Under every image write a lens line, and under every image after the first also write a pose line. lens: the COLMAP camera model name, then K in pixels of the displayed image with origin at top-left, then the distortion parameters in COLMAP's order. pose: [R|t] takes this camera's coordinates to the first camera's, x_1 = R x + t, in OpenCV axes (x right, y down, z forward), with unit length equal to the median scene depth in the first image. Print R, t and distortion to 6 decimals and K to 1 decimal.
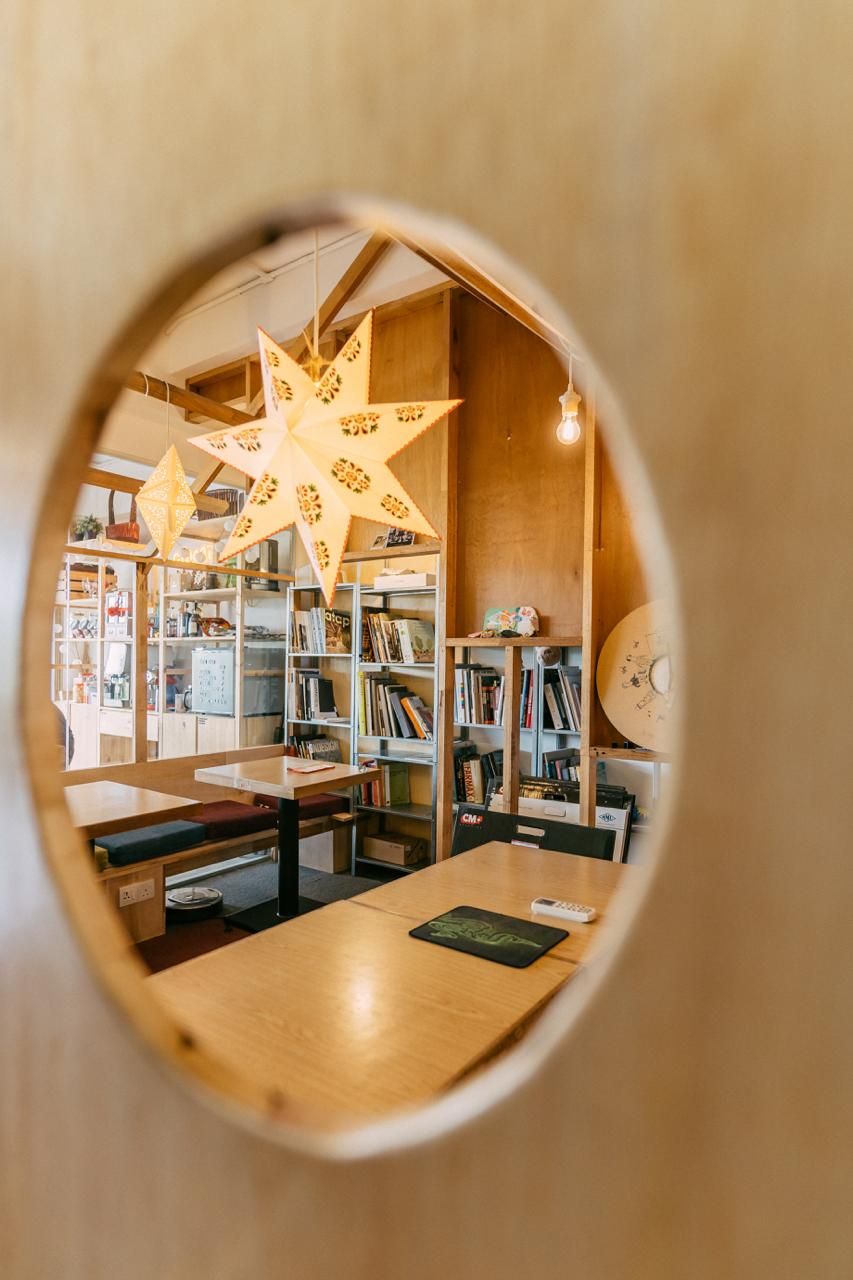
lens RADIAL K [[711.1, 0, 426.6], [0, 711.1, 644.7], [0, 0, 1]] dist [-0.002009, -0.000045]
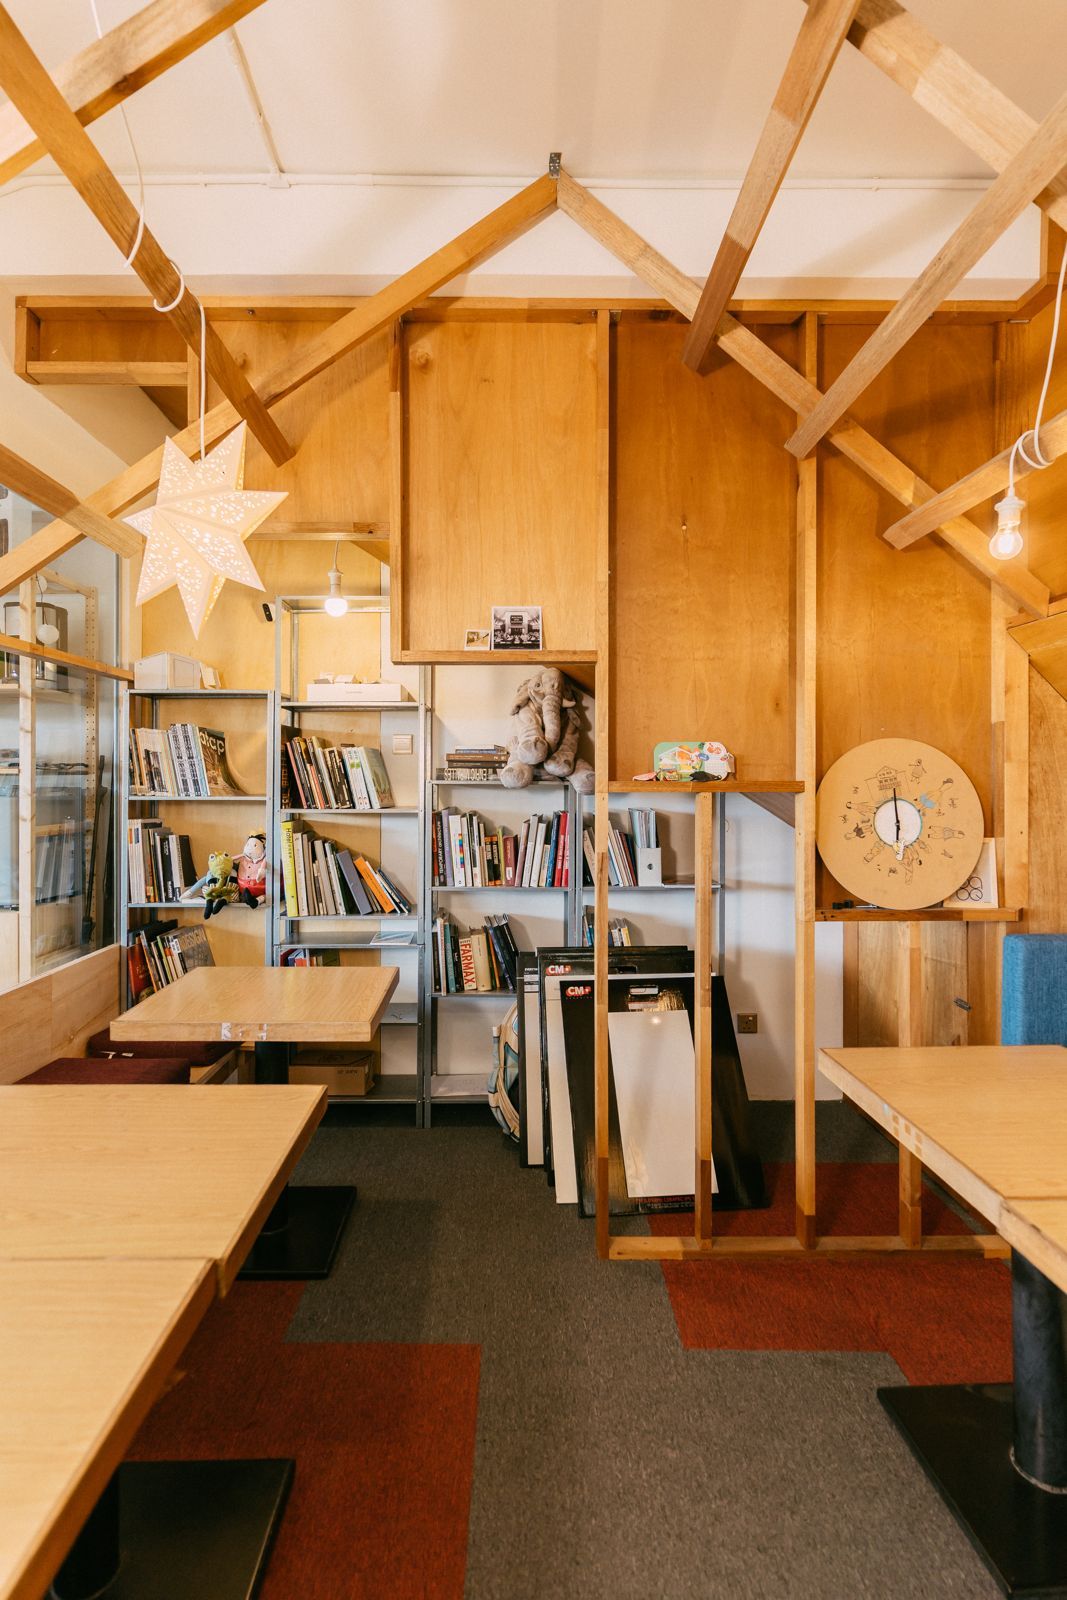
lens RADIAL K [[792.8, 0, 514.9], [0, 792.8, 772.6], [0, 0, 1]] dist [0.004240, 0.000123]
pose [[0.796683, -0.001240, 0.604396, -0.410249], [-0.003752, 0.999968, 0.006997, -0.017331], [-0.604386, -0.007842, 0.796653, 0.297683]]
